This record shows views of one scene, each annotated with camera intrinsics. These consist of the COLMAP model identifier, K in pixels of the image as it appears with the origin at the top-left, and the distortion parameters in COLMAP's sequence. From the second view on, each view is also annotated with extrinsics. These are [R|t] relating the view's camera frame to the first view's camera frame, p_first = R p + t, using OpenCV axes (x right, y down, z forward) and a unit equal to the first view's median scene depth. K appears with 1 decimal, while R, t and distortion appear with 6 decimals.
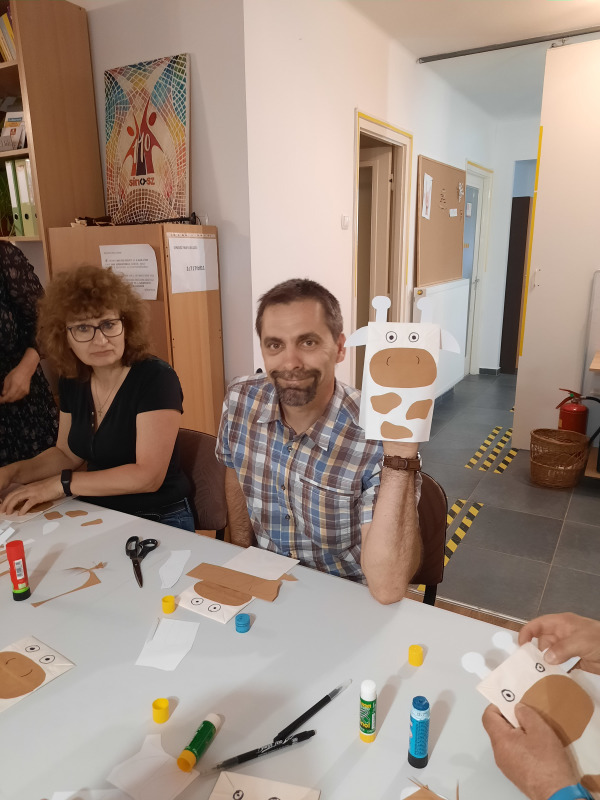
lens RADIAL K [[586.8, 0, 300.0], [0, 586.8, 400.0], [0, 0, 1]] dist [0.059390, -0.084193]
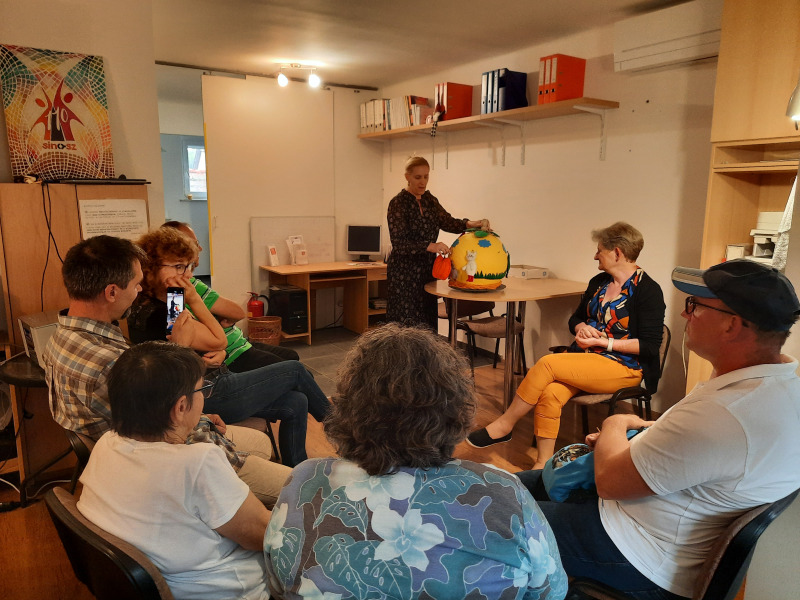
lens RADIAL K [[586.8, 0, 400.4], [0, 586.8, 304.6], [0, 0, 1]] dist [0.059390, -0.084193]
pose [[0.438157, -0.147387, 0.886733, -1.080342], [0.213890, 0.975228, 0.056407, 0.018033], [-0.873081, 0.164948, 0.458827, -0.085069]]
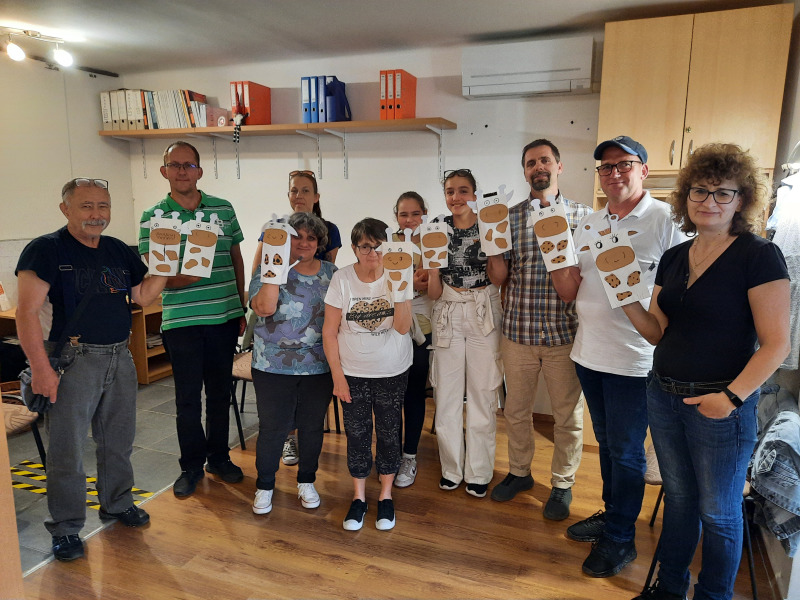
lens RADIAL K [[582.0, 0, 405.3], [0, 582.0, 304.9], [0, 0, 1]] dist [0.033945, -0.037192]
pose [[-0.157784, -0.166020, 0.973417, -0.992713], [0.242220, 0.949142, 0.201142, -0.175040], [-0.957306, 0.267518, -0.109546, 0.483307]]
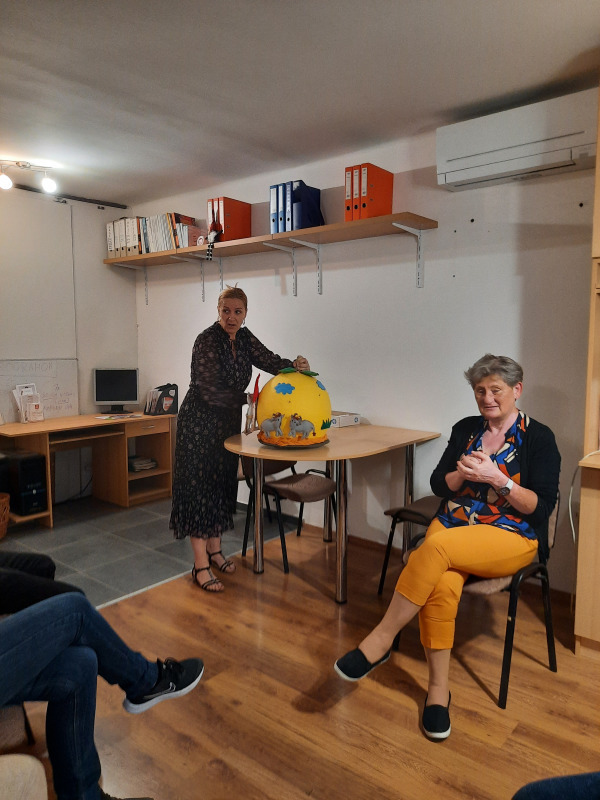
lens RADIAL K [[586.8, 0, 300.0], [0, 586.8, 400.0], [0, 0, 1]] dist [0.059390, -0.084193]
pose [[0.159260, -0.086165, 0.983469, -0.794517], [0.248318, 0.967653, 0.044568, -0.031473], [-0.955497, 0.237115, 0.175505, 0.200752]]
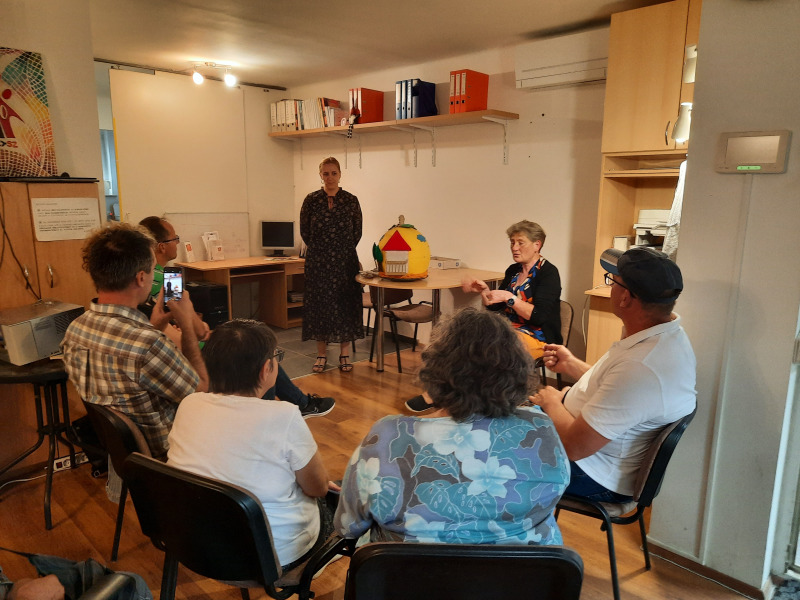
lens RADIAL K [[582.0, 0, 405.3], [0, 582.0, 304.9], [0, 0, 1]] dist [0.033945, -0.037192]
pose [[0.235933, -0.168429, 0.957062, -1.251915], [0.229864, 0.966589, 0.113439, -0.010549], [-0.944192, 0.193230, 0.266766, 0.003409]]
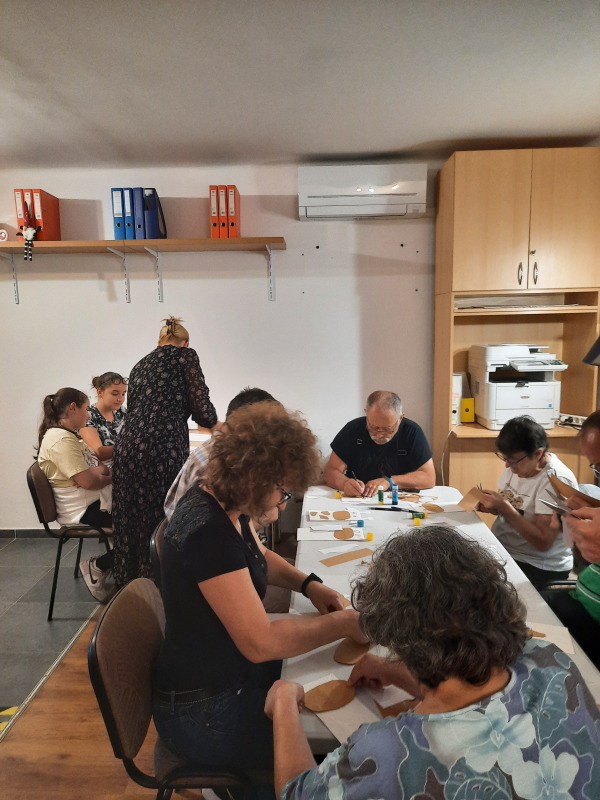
lens RADIAL K [[586.8, 0, 300.0], [0, 586.8, 400.0], [0, 0, 1]] dist [0.059390, -0.084193]
pose [[-0.487643, -0.096111, 0.867737, -0.787171], [0.241288, 0.940371, 0.239754, -0.267934], [-0.839038, 0.326289, -0.435375, 0.826864]]
